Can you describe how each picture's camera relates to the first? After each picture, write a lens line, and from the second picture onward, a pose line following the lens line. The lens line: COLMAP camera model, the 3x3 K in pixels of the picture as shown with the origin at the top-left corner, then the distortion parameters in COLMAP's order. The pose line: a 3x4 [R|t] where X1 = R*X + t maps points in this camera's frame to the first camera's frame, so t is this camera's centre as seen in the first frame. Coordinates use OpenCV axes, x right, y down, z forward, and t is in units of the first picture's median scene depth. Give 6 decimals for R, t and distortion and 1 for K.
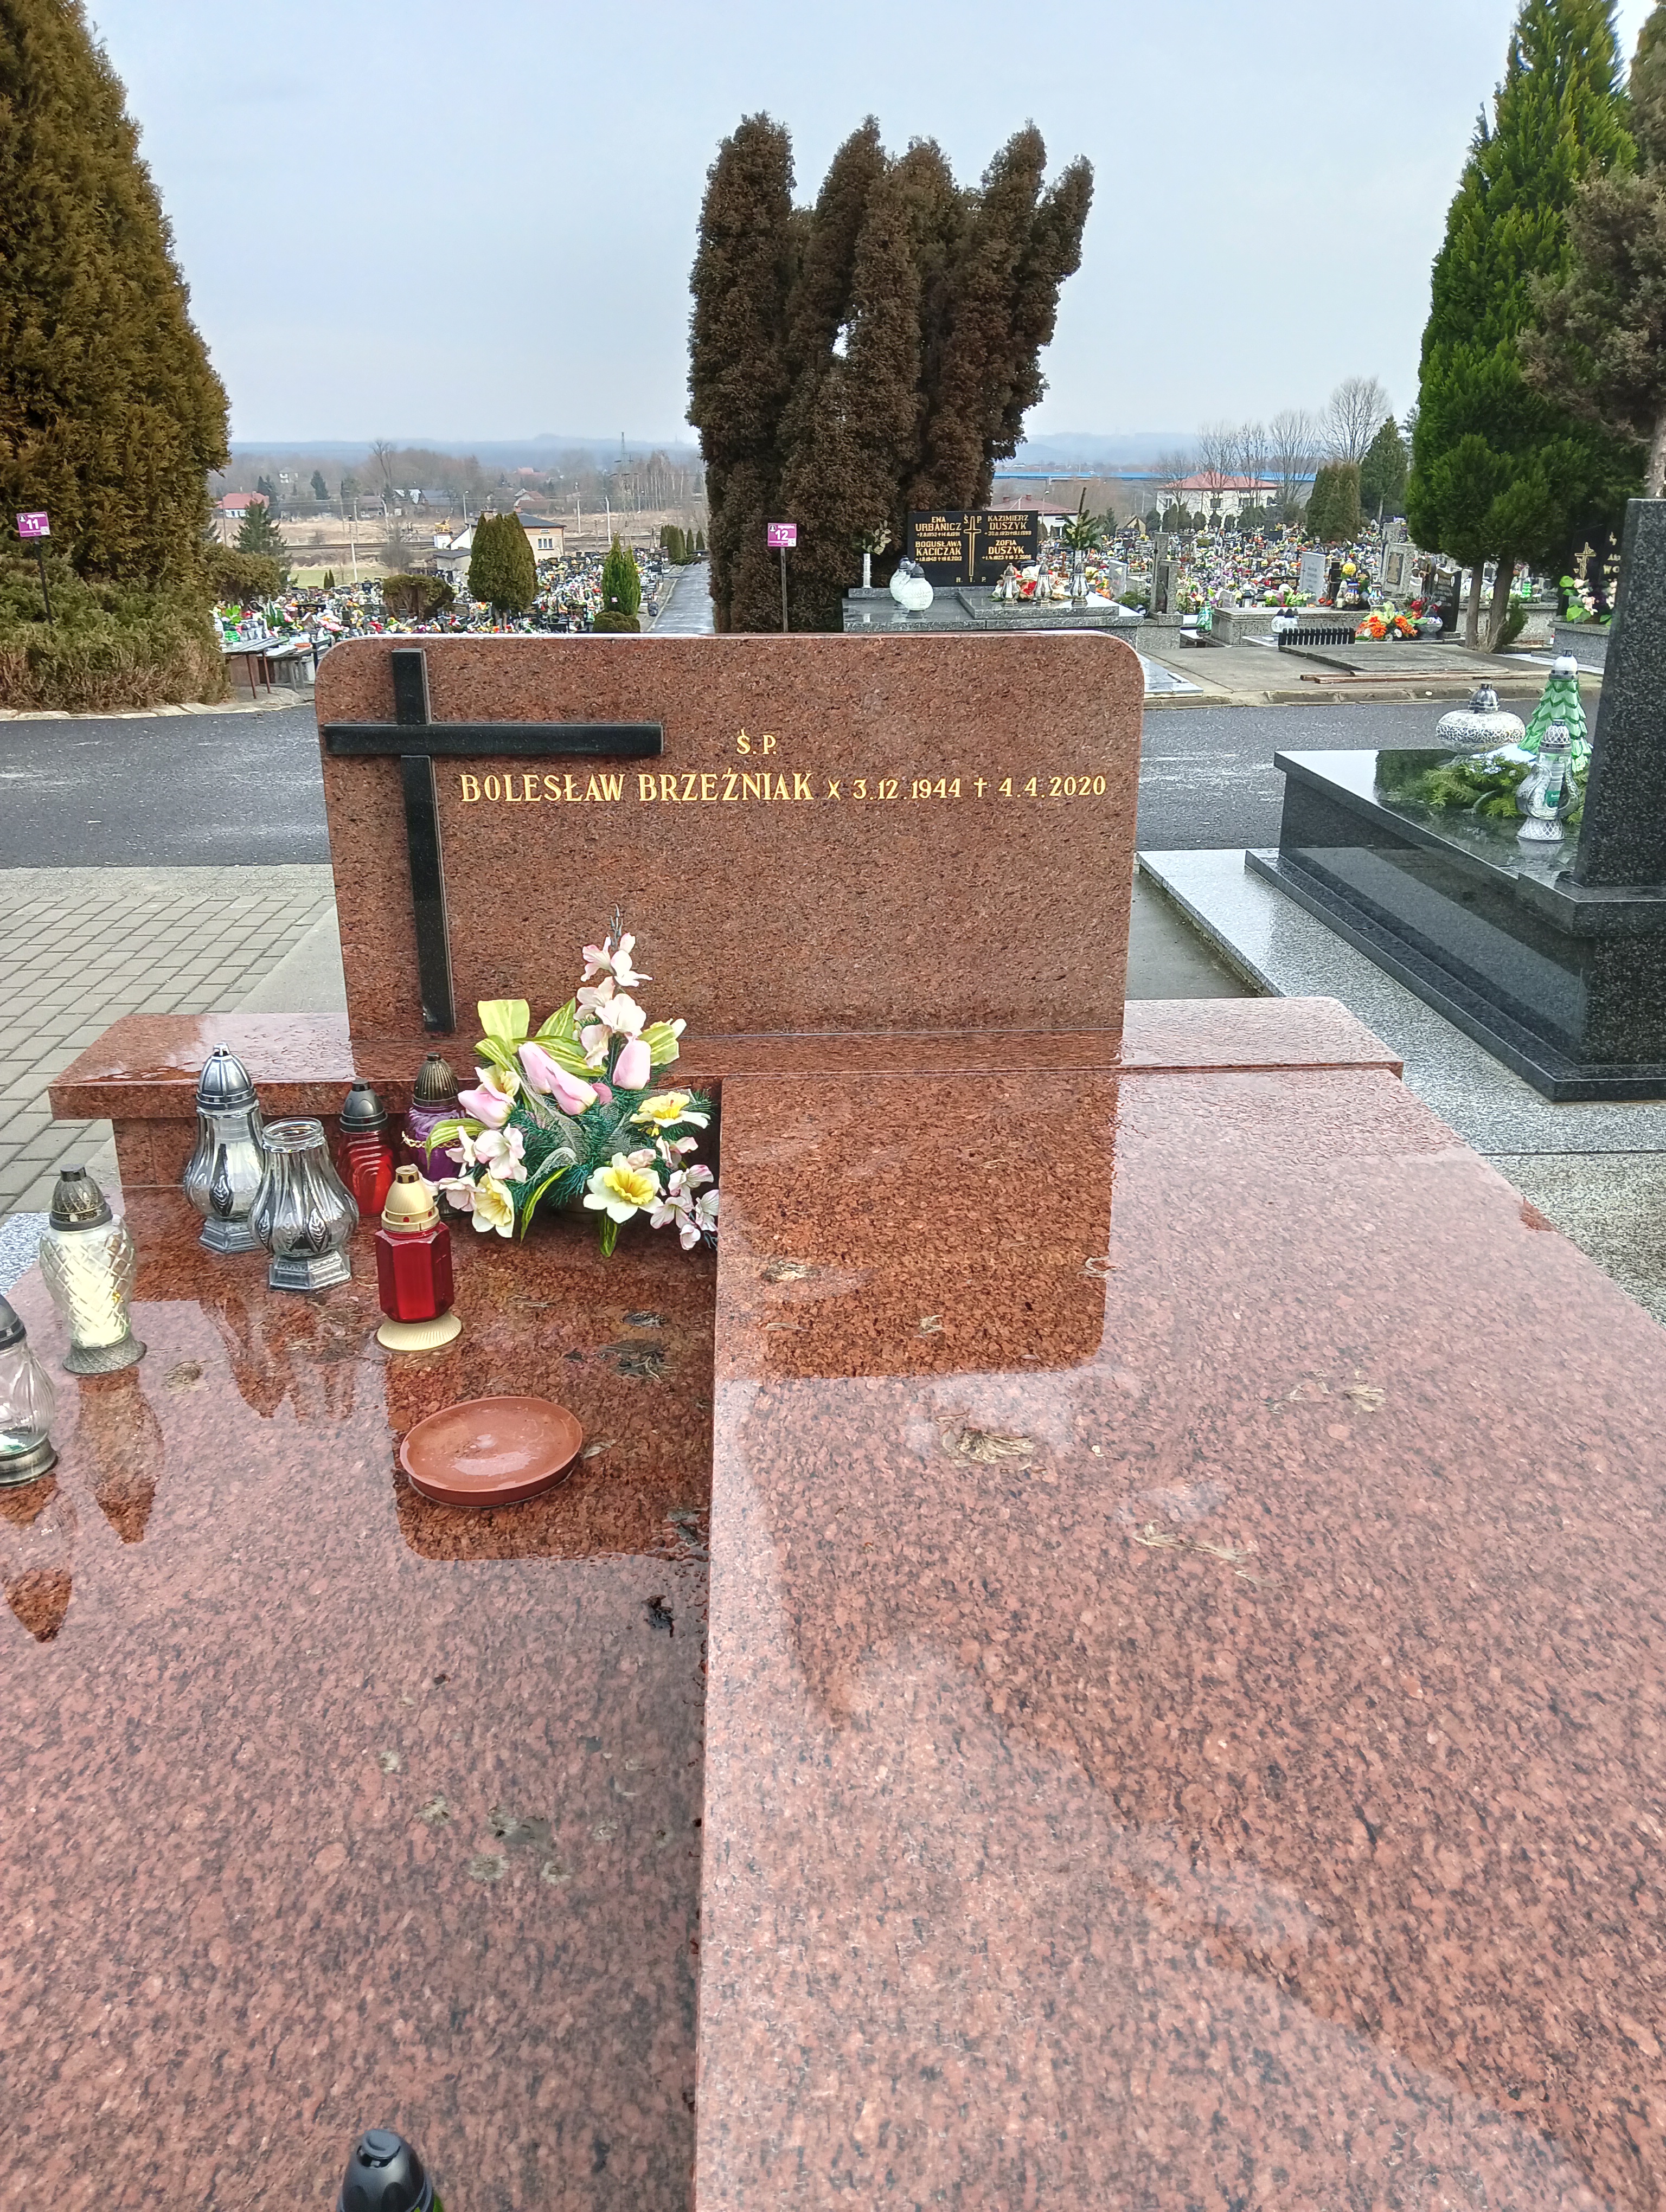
lens RADIAL K [[1809.8, 0, 838.8], [0, 1809.8, 1077.8], [0, 0, 1]] dist [0.110387, -0.197765]
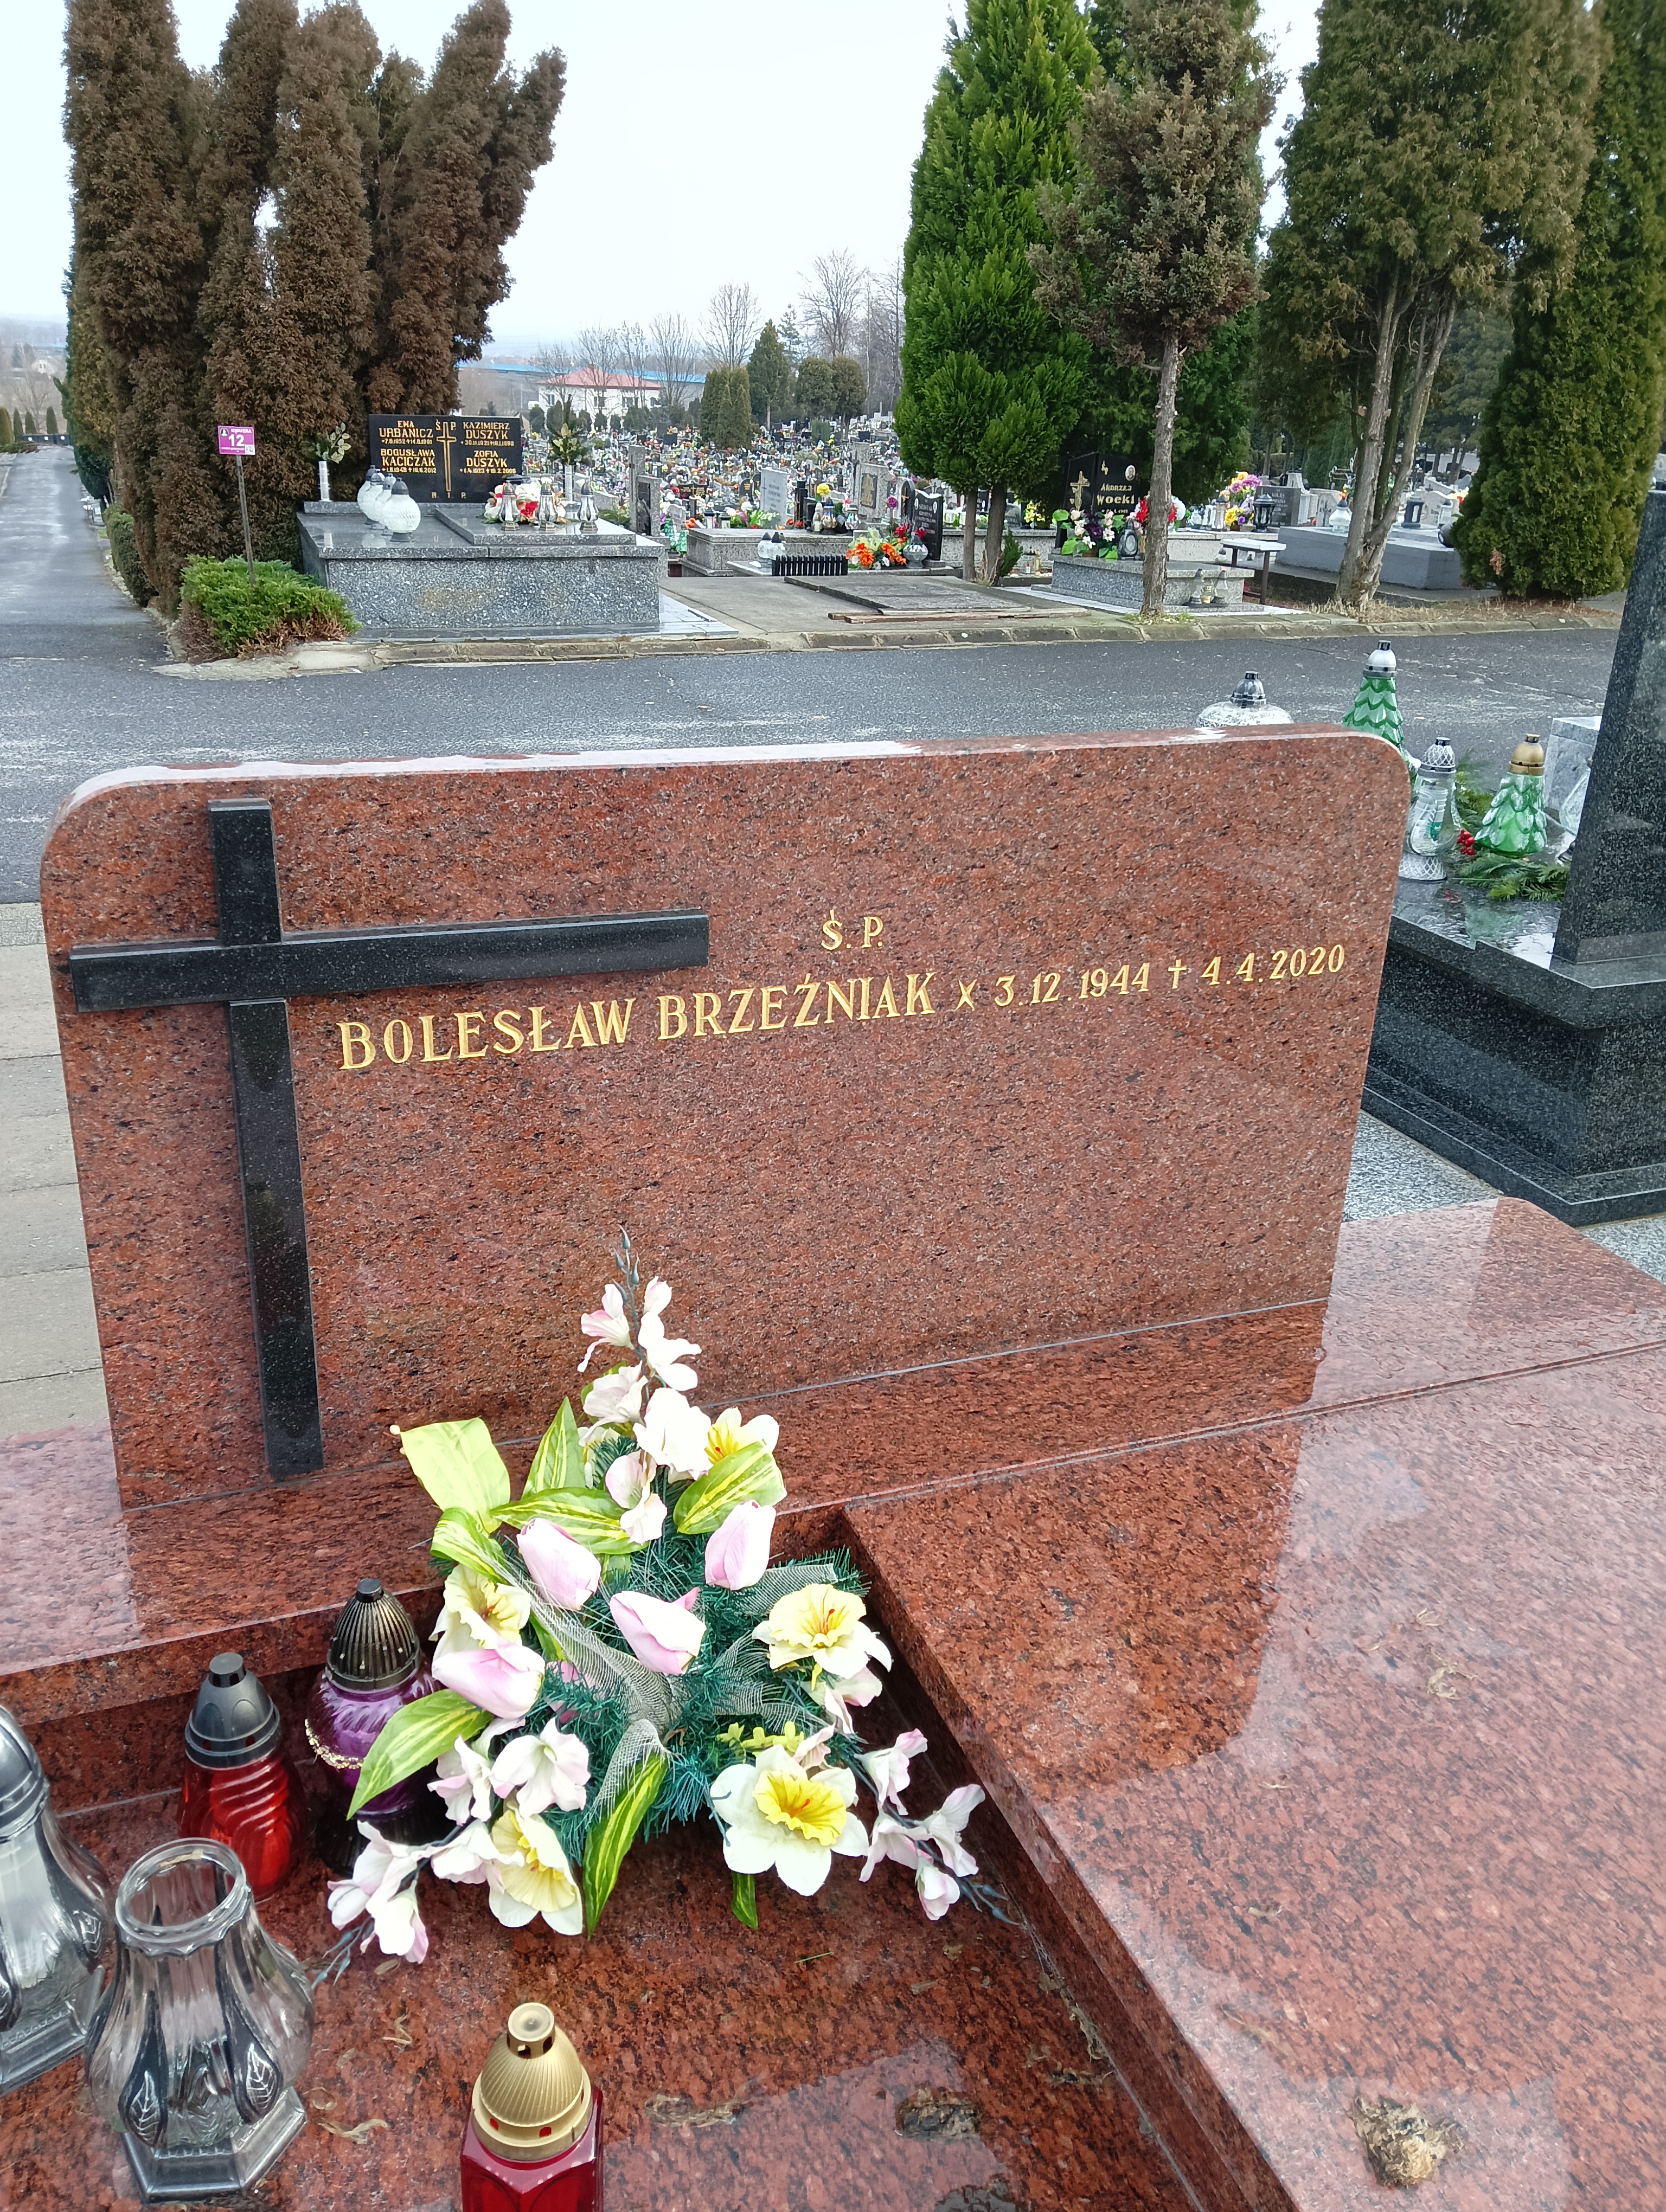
lens RADIAL K [[1809.8, 0, 838.8], [0, 1809.8, 1077.8], [0, 0, 1]] dist [0.110387, -0.197765]
pose [[0.944526, -0.082678, 0.317859, -0.055846], [0.065783, 0.995809, 0.063541, -0.040621], [-0.321780, -0.039106, 0.946007, 0.103888]]
